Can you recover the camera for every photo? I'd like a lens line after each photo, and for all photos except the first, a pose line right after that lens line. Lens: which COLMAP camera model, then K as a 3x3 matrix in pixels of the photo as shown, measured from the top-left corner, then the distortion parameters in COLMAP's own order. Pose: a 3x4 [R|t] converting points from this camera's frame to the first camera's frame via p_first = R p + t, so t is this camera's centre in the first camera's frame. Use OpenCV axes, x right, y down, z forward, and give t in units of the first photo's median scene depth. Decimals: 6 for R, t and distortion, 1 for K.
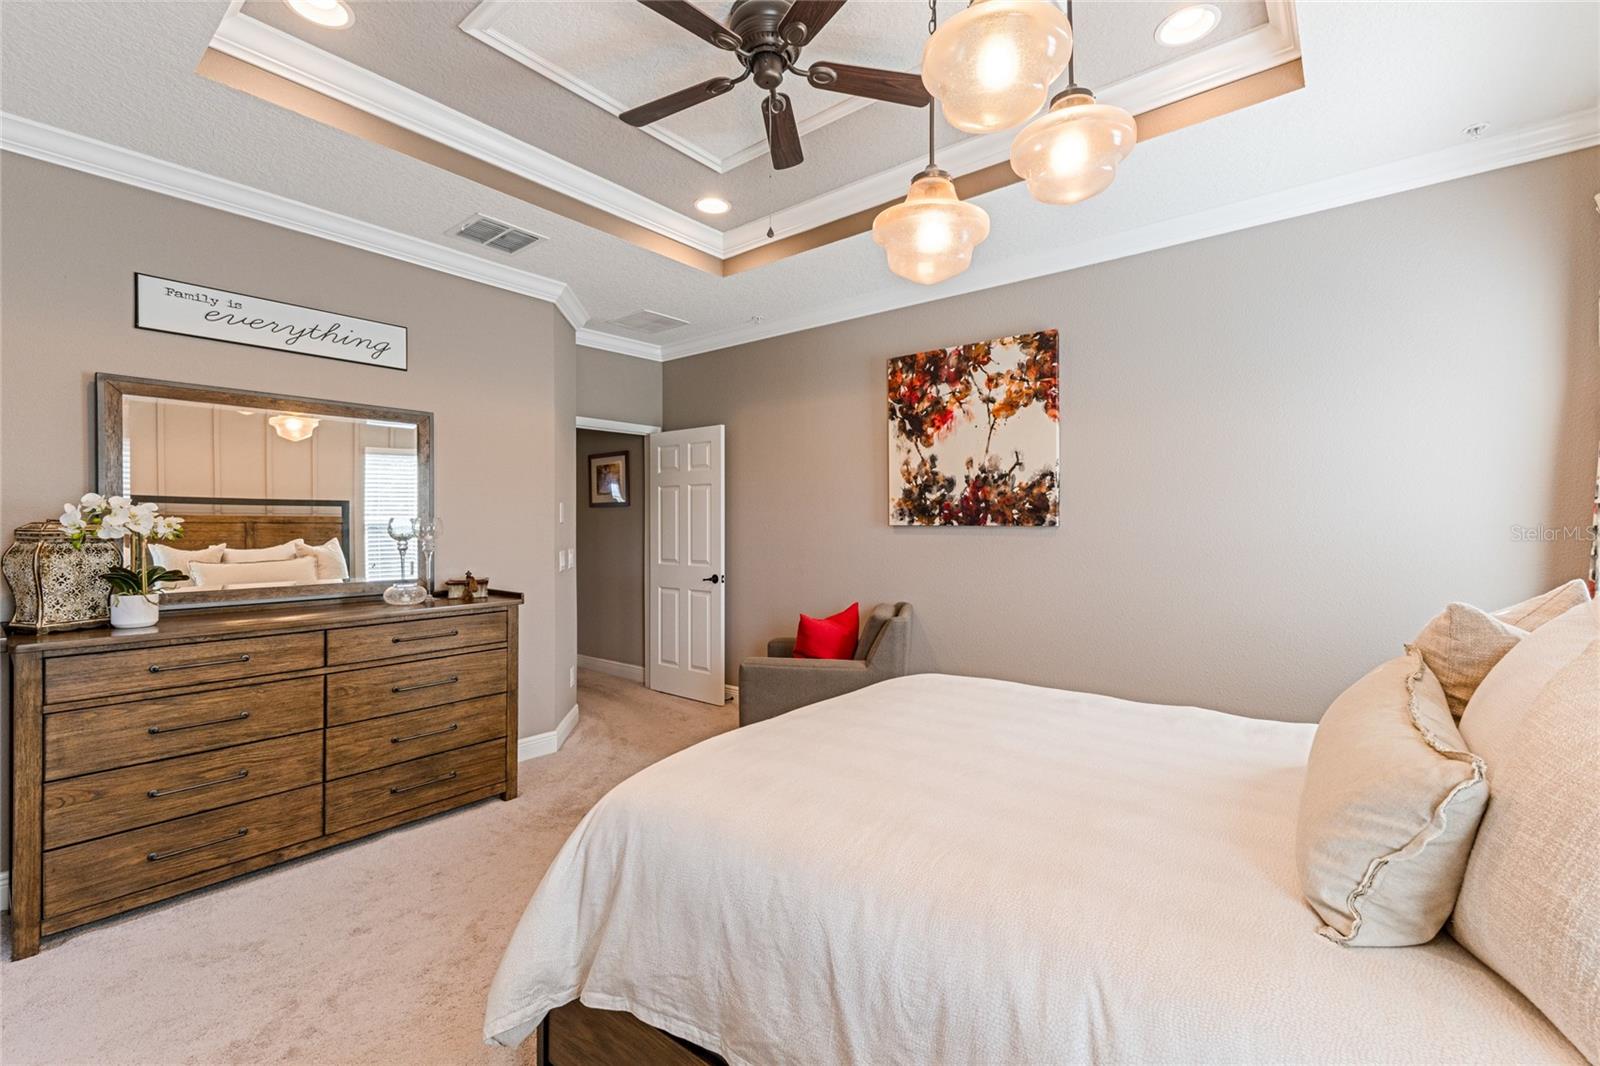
lens RADIAL K [[707.6, 0, 801.3], [0, 707.6, 525.0], [0, 0, 1]] dist [-0.005593, 0.003287]
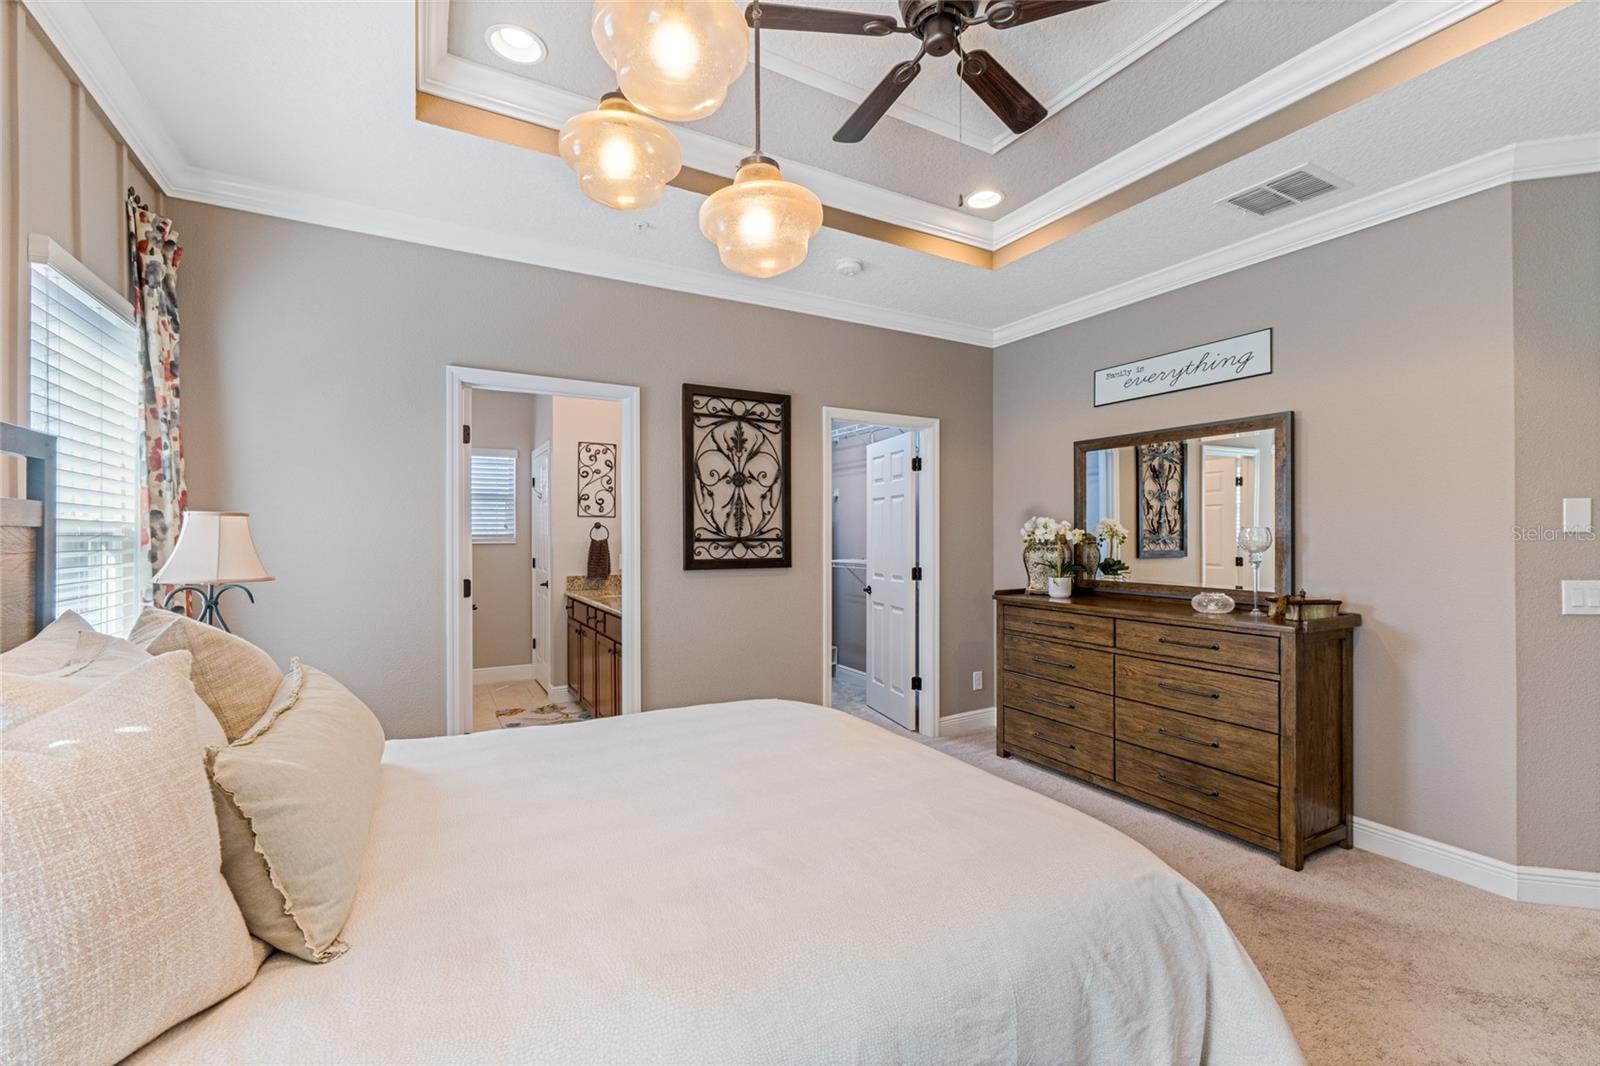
lens RADIAL K [[707.6, 0, 808.6], [0, 707.6, 539.0], [0, 0, 1]] dist [-0.005593, 0.003287]
pose [[-0.394172, 0.007240, -0.919008, 0.676193], [-0.001935, 0.999960, 0.008707, -0.002639], [0.919035, 0.005210, -0.394142, 0.963091]]
